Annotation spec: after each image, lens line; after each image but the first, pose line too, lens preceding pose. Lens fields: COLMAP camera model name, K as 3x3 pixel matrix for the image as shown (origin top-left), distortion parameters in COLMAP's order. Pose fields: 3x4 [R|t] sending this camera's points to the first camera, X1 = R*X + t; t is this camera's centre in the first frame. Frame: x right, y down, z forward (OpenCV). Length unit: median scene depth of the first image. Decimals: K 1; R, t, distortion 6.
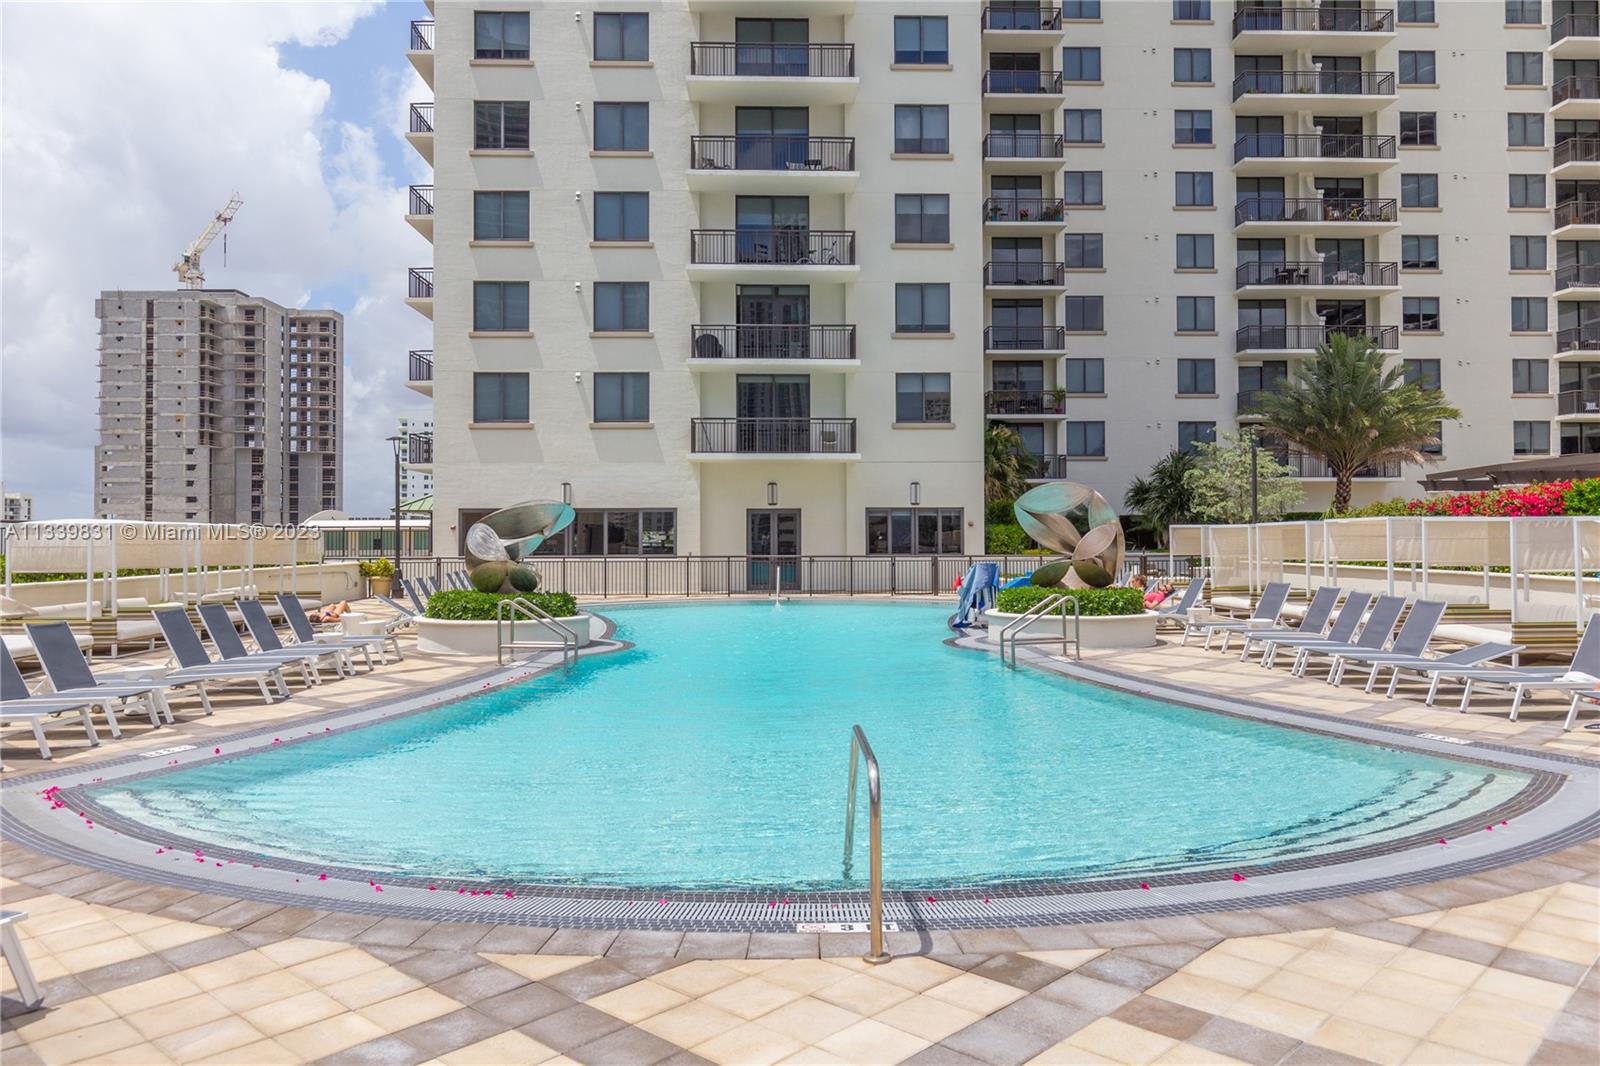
lens RADIAL K [[1113.1, 0, 800.0], [0, 1113.1, 533.0], [0, 0, 1]] dist [-0.003193, -0.002517]
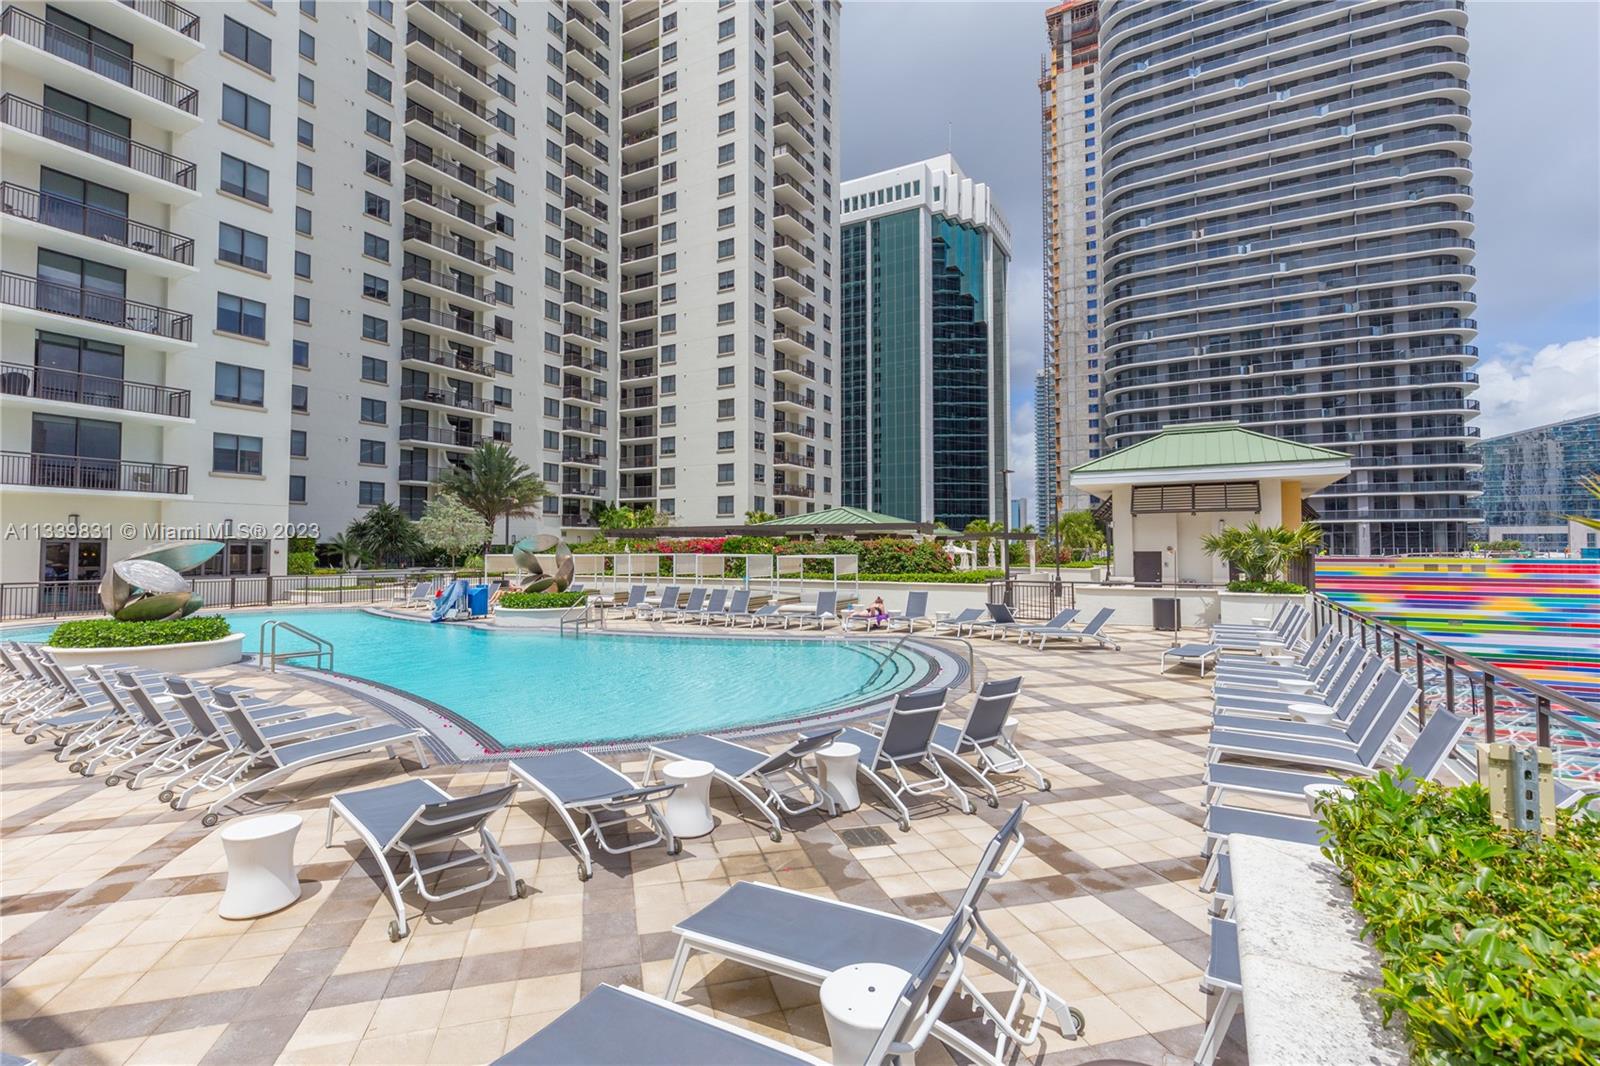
lens RADIAL K [[697.7, 0, 800.0], [0, 697.7, 533.0], [0, 0, 1]] dist [0.000920, 0.000375]
pose [[0.529917, 0.024460, 0.847696, -0.225258], [0.000484, 0.999575, -0.029145, -0.006338], [-0.848049, 0.015854, 0.529680, 0.021865]]
